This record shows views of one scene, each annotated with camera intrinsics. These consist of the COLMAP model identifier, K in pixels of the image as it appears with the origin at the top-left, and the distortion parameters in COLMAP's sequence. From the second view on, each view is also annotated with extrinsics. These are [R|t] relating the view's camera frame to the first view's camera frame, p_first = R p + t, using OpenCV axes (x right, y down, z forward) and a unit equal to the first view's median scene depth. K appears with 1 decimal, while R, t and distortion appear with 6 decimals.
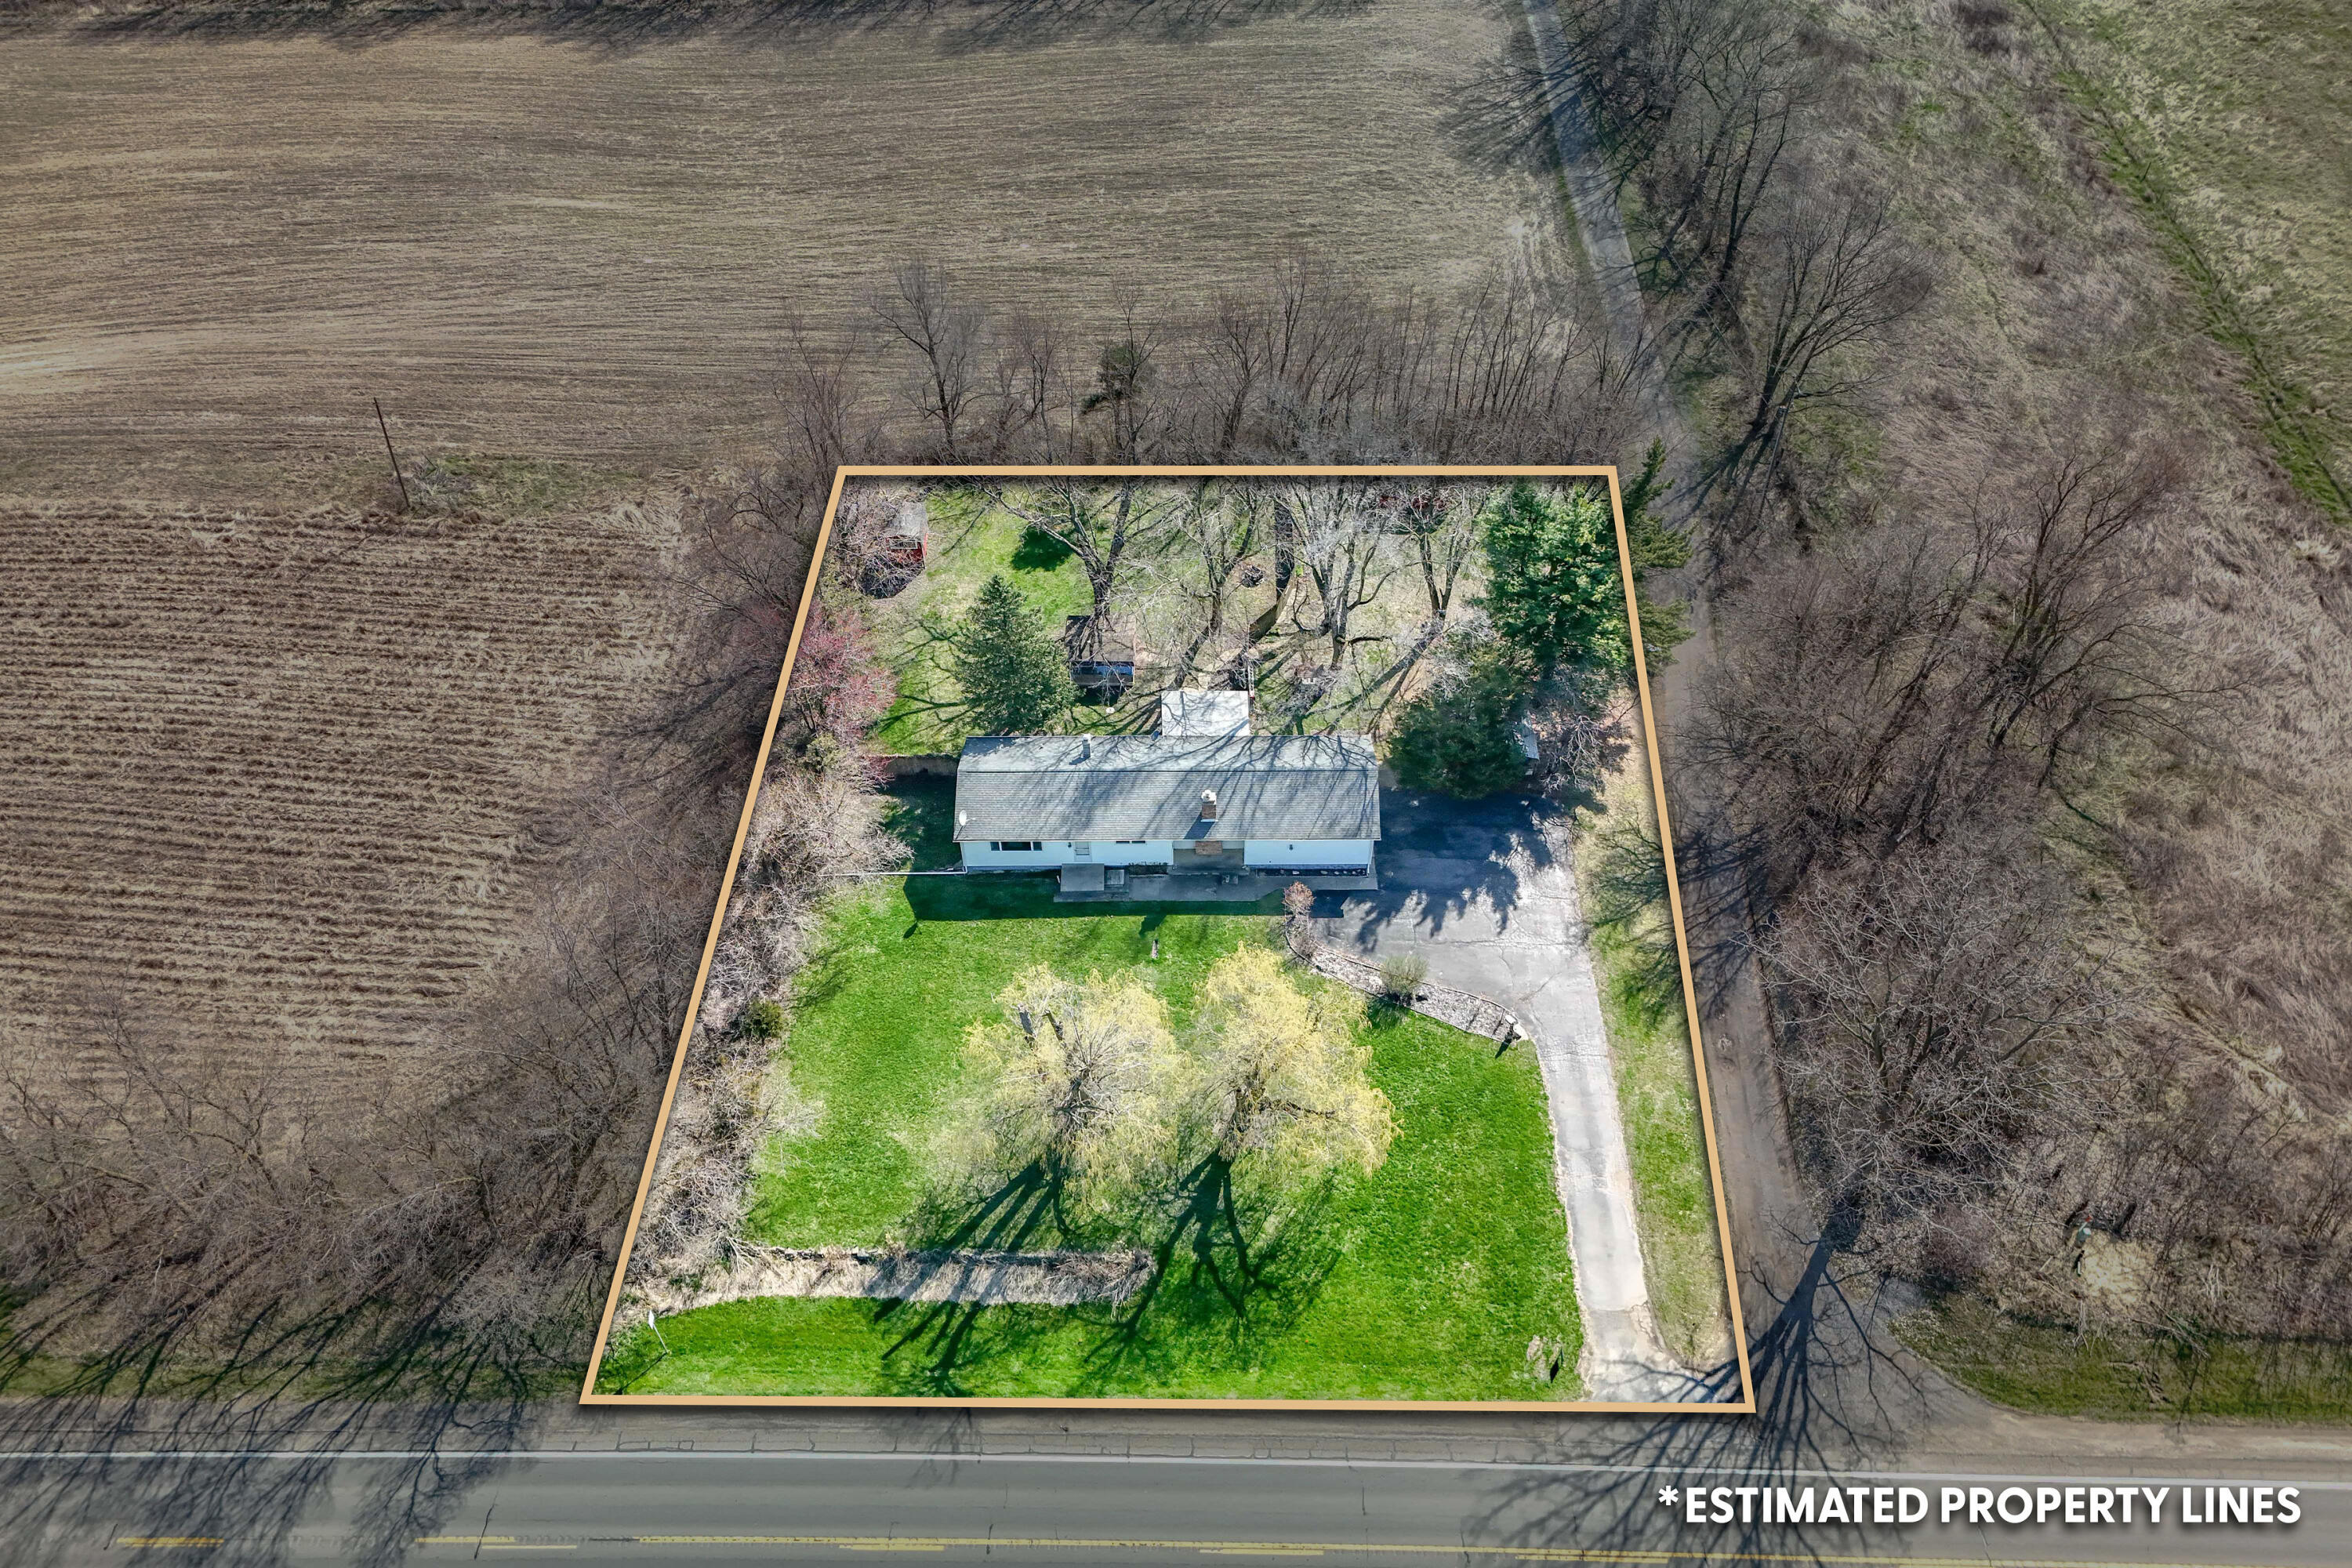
lens RADIAL K [[1724.3, 0, 1176.0], [0, 1724.3, 784.0], [0, 0, 1]] dist [0.057134, -0.028960]
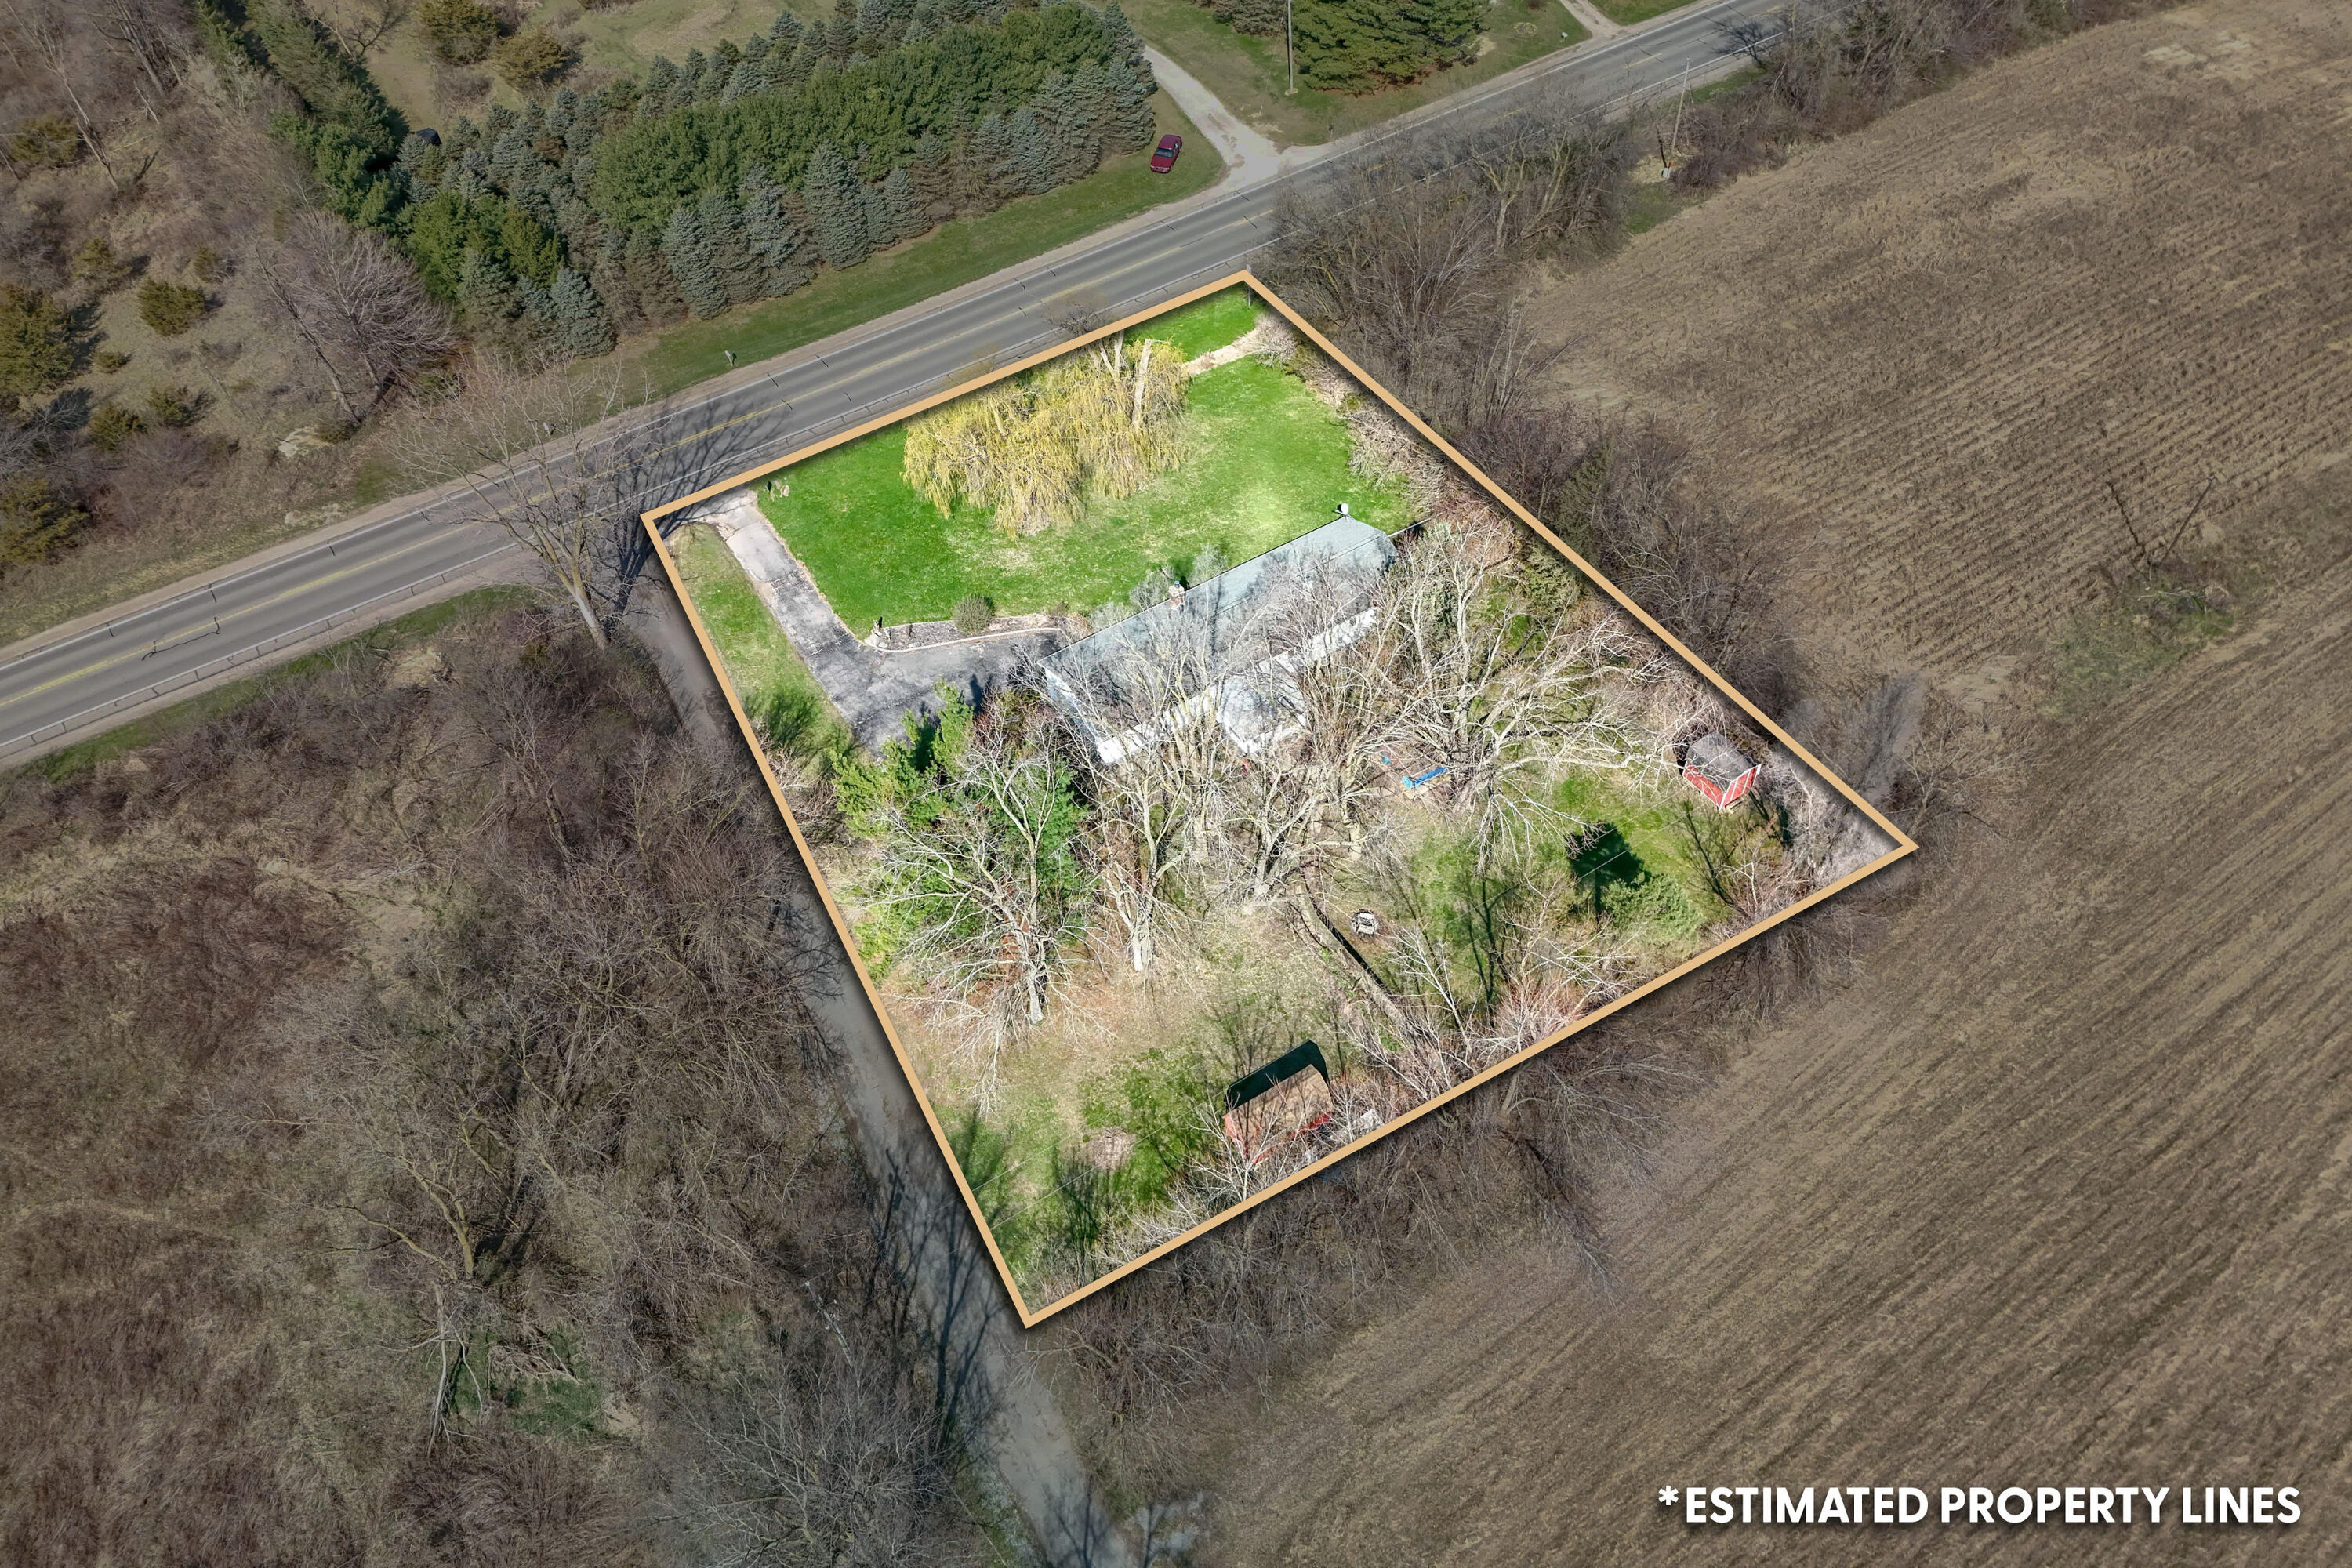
lens RADIAL K [[1724.5, 0, 1176.7], [0, 1724.5, 739.0], [0, 0, 1]] dist [0.067462, -0.043510]
pose [[-0.836902, 0.434505, -0.332867, 0.439790], [-0.378566, -0.020261, 0.925353, -1.040830], [0.395326, 0.900442, 0.181446, 0.883680]]
